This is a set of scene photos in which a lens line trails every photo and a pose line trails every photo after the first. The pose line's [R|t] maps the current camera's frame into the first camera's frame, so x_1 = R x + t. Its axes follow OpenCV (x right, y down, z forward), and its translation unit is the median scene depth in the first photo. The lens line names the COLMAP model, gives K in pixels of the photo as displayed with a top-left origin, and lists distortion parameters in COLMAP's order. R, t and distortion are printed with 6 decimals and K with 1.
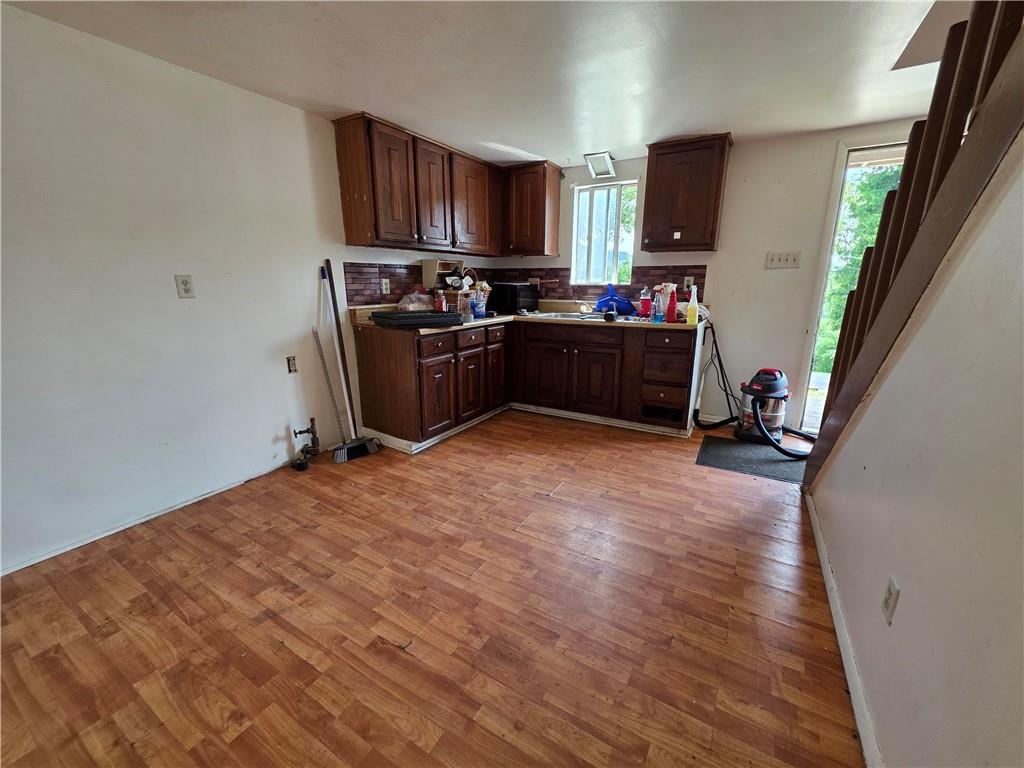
lens RADIAL K [[409.2, 0, 512.2], [0, 409.2, 383.1], [0, 0, 1]] dist [0.002731, 0.000243]
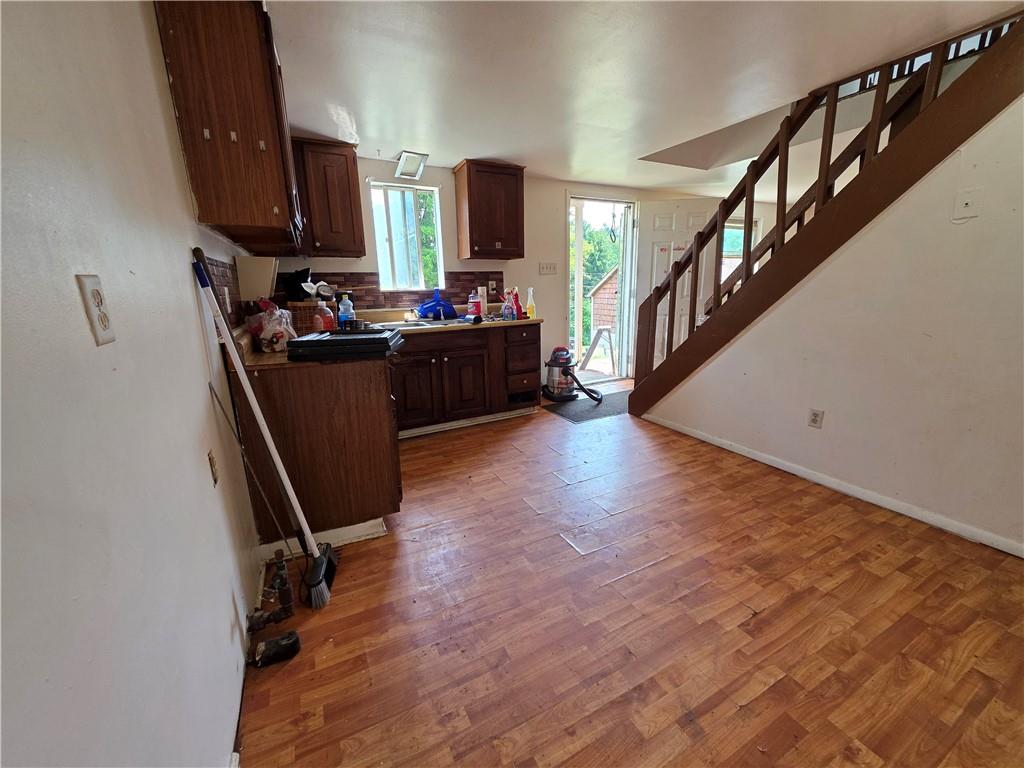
lens RADIAL K [[409.2, 0, 515.1], [0, 409.2, 384.4], [0, 0, 1]] dist [0.002731, 0.000243]
pose [[0.529155, -0.213268, 0.821287, -0.720091], [0.227933, 0.968050, 0.104522, -0.107383], [-0.817338, 0.131890, 0.560859, 0.434899]]
